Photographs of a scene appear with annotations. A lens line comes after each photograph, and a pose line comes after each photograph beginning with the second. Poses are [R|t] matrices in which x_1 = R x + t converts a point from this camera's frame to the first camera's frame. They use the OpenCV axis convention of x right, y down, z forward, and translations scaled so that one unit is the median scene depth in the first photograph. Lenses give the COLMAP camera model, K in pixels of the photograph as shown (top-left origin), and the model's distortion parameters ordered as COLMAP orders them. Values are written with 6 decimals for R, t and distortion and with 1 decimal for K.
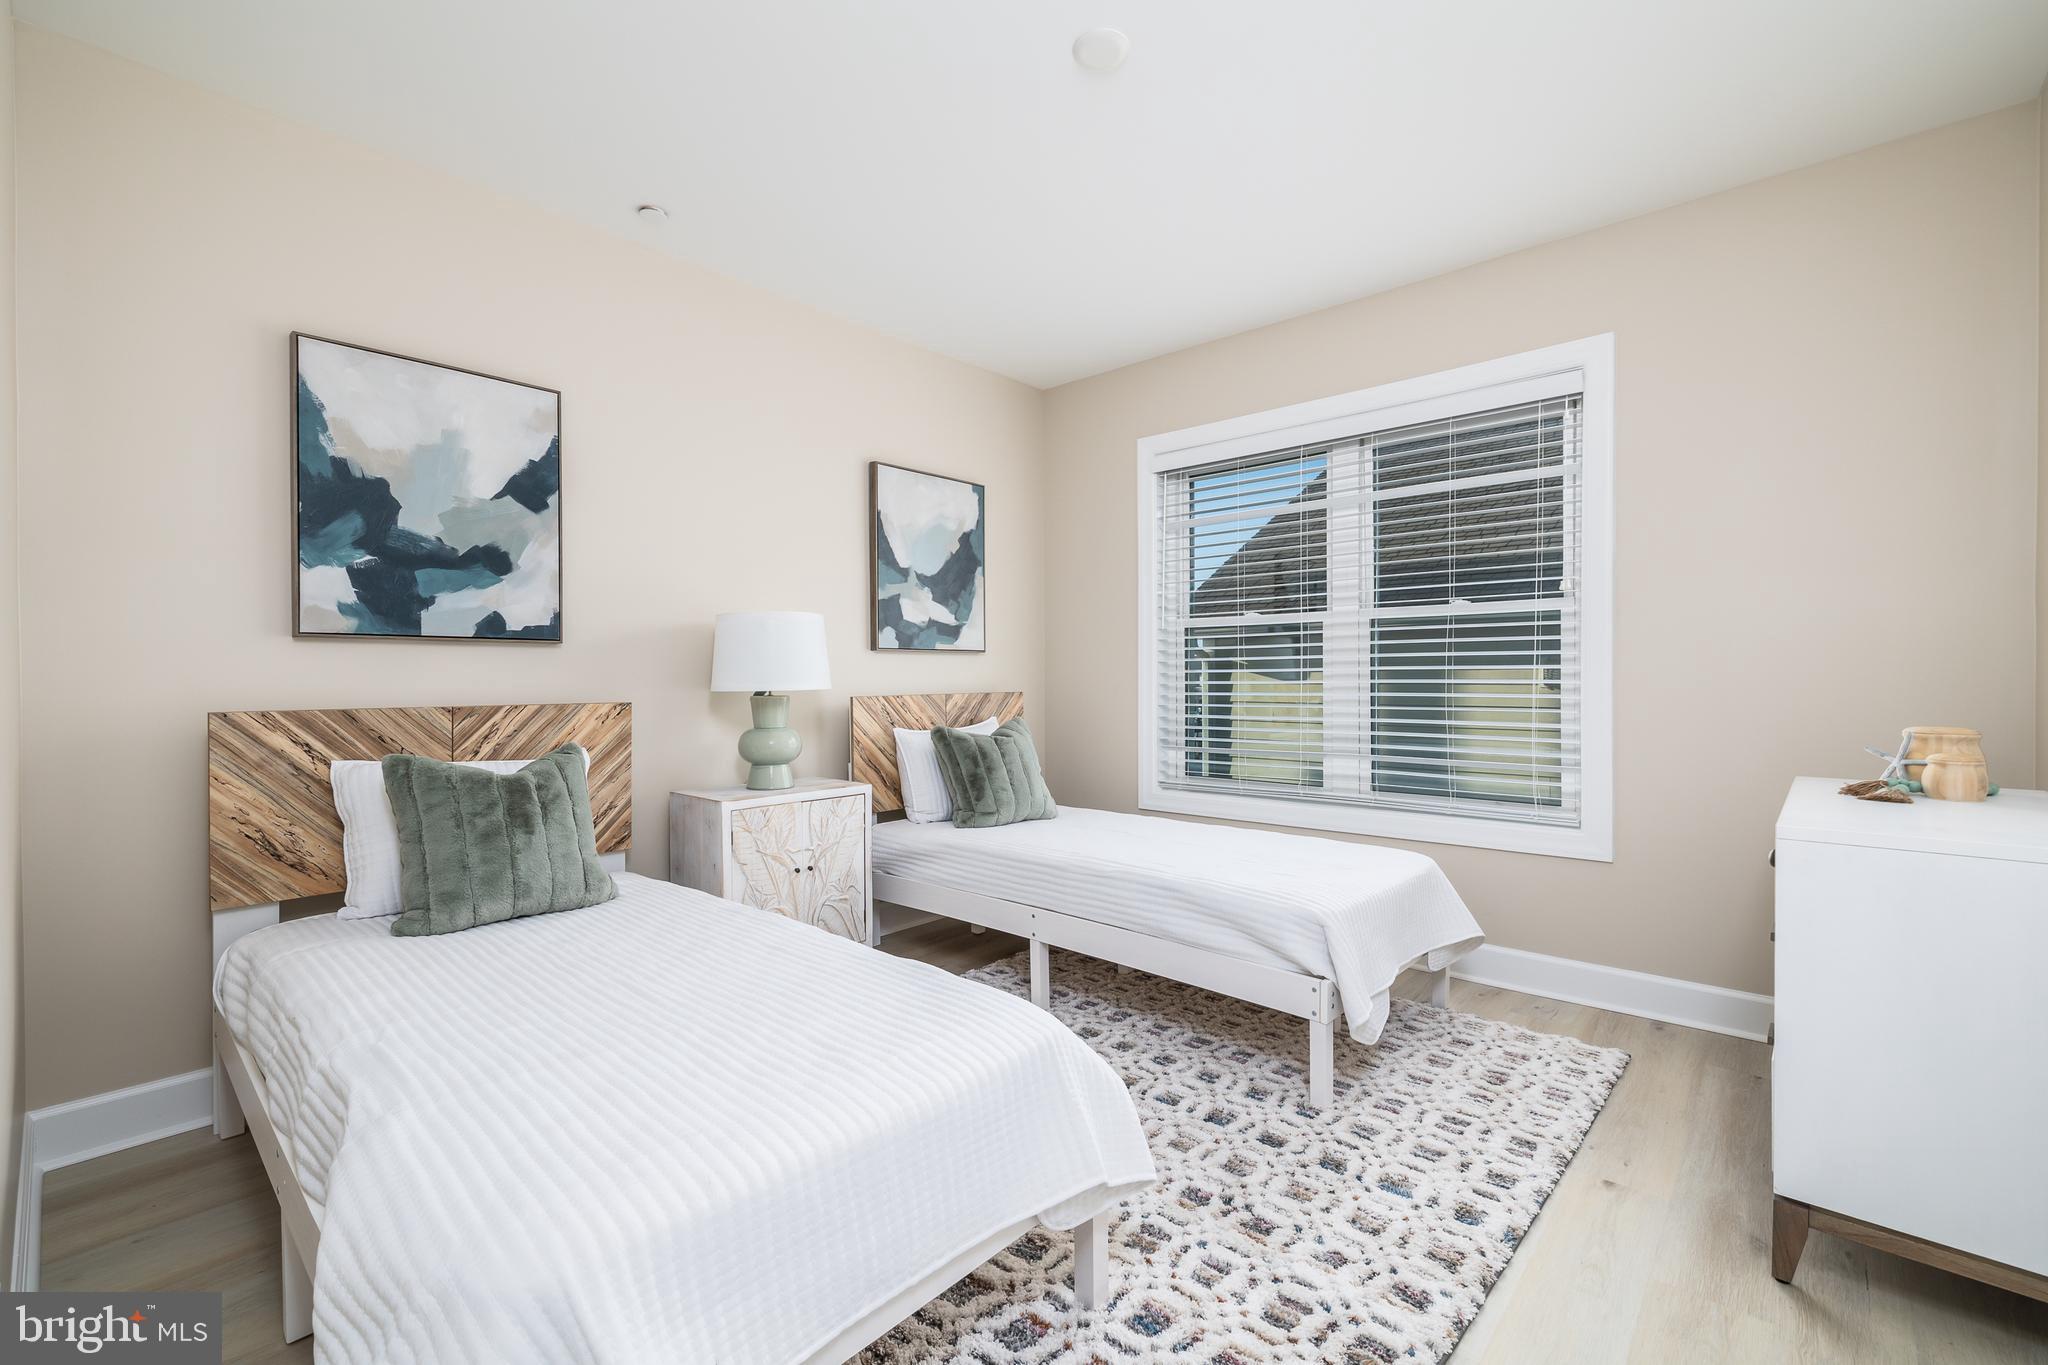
lens RADIAL K [[858.8, 0, 1031.7], [0, 858.8, 682.6], [0, 0, 1]] dist [0.002104, 0.000640]
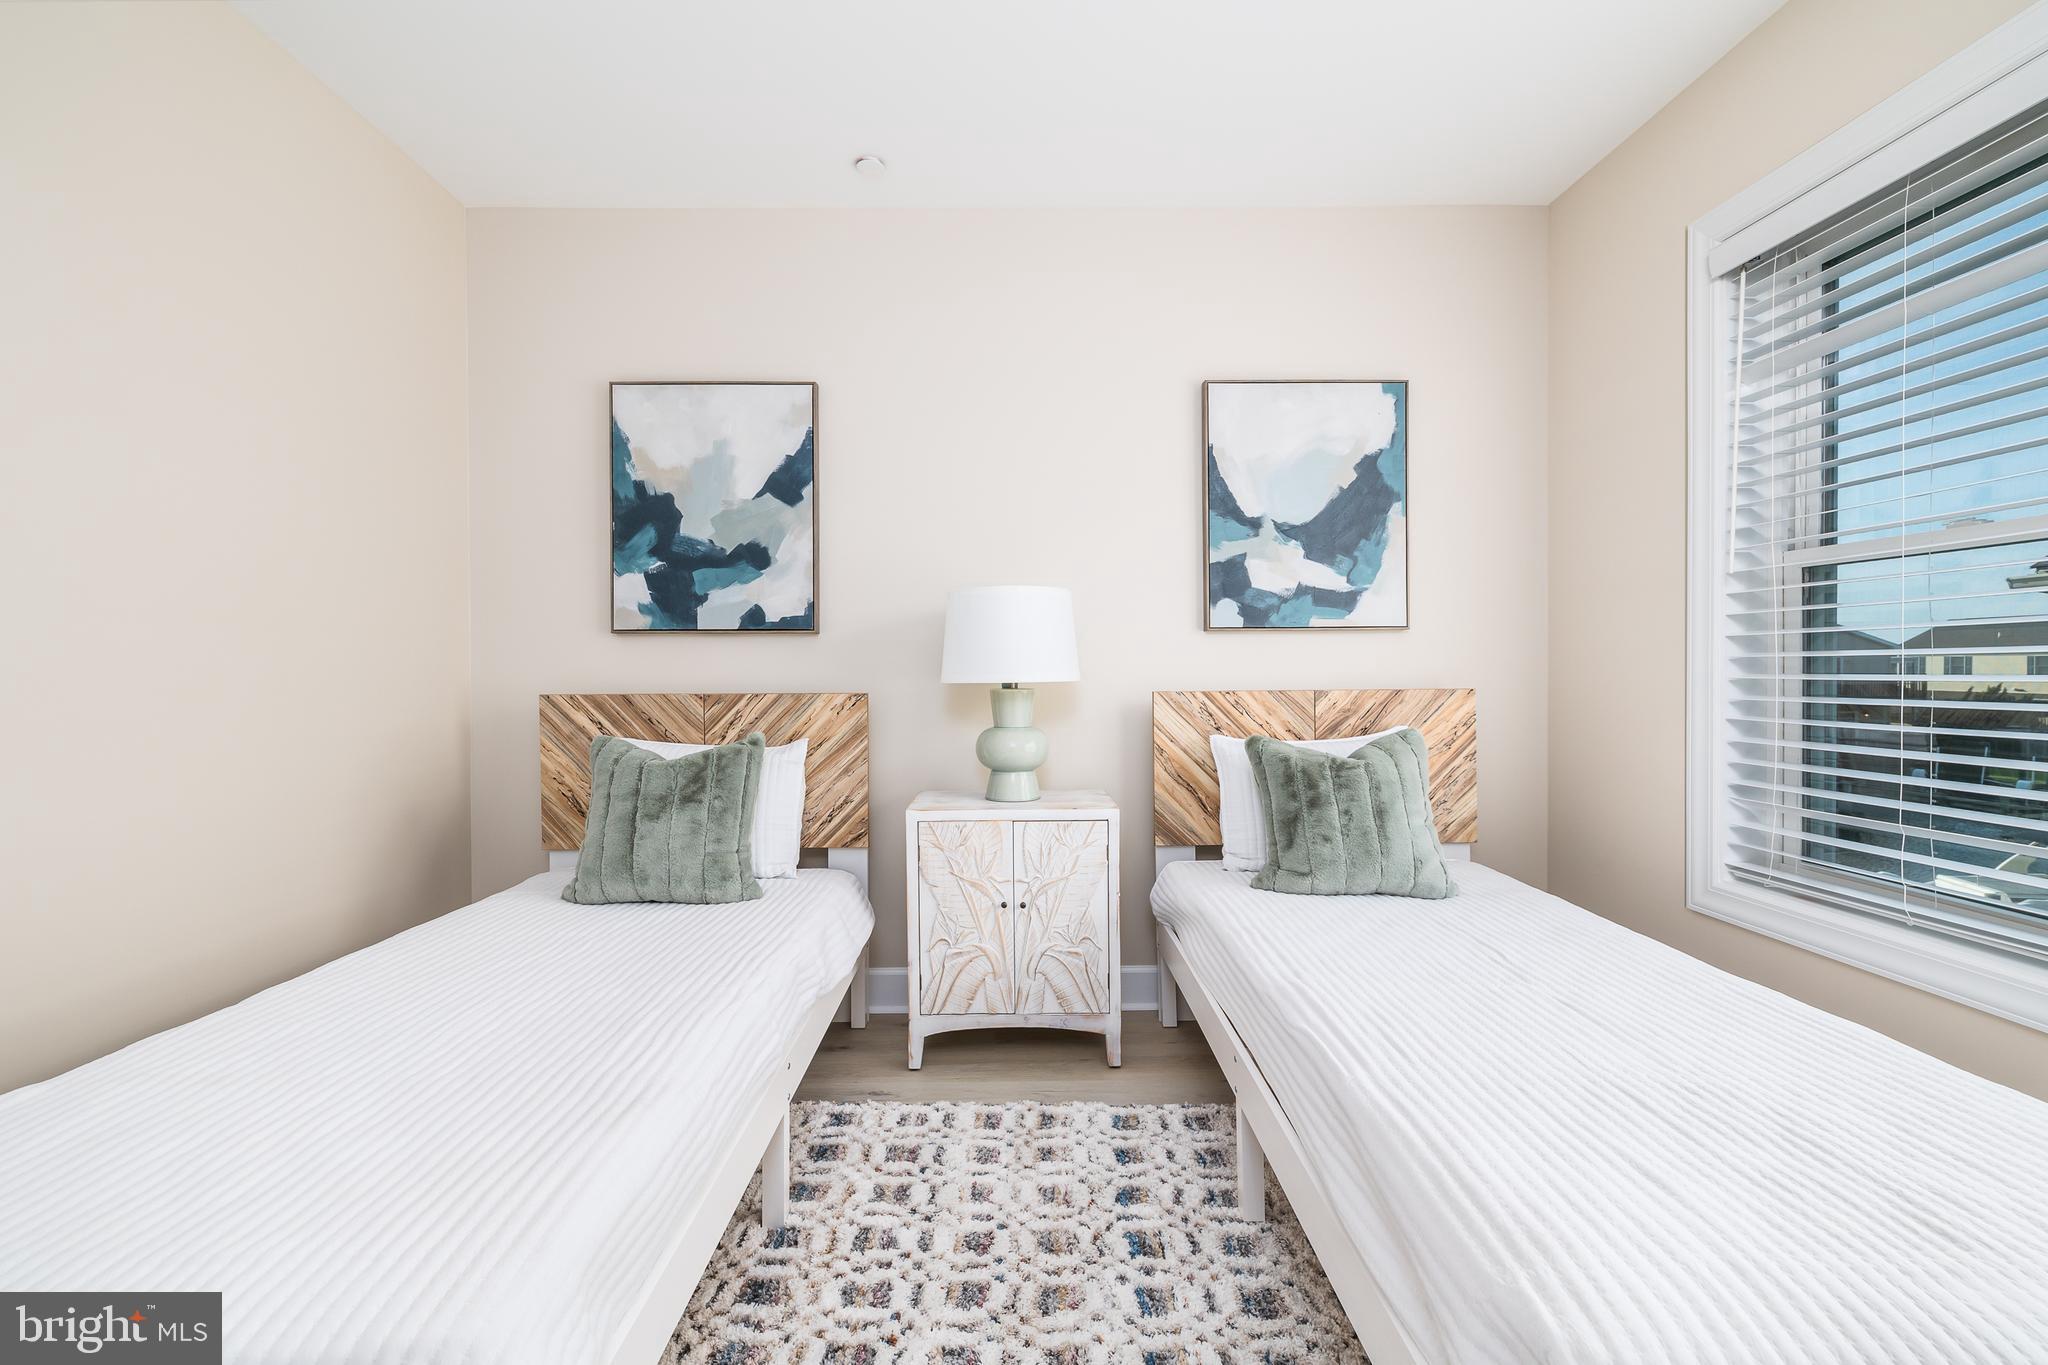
lens RADIAL K [[858.8, 0, 1025.7], [0, 858.8, 674.7], [0, 0, 1]] dist [0.002104, 0.000640]
pose [[0.681828, 0.006120, -0.731487, 0.358051], [-0.003480, 0.999981, 0.005122, -0.002805], [0.731504, -0.000946, 0.681836, 0.499333]]
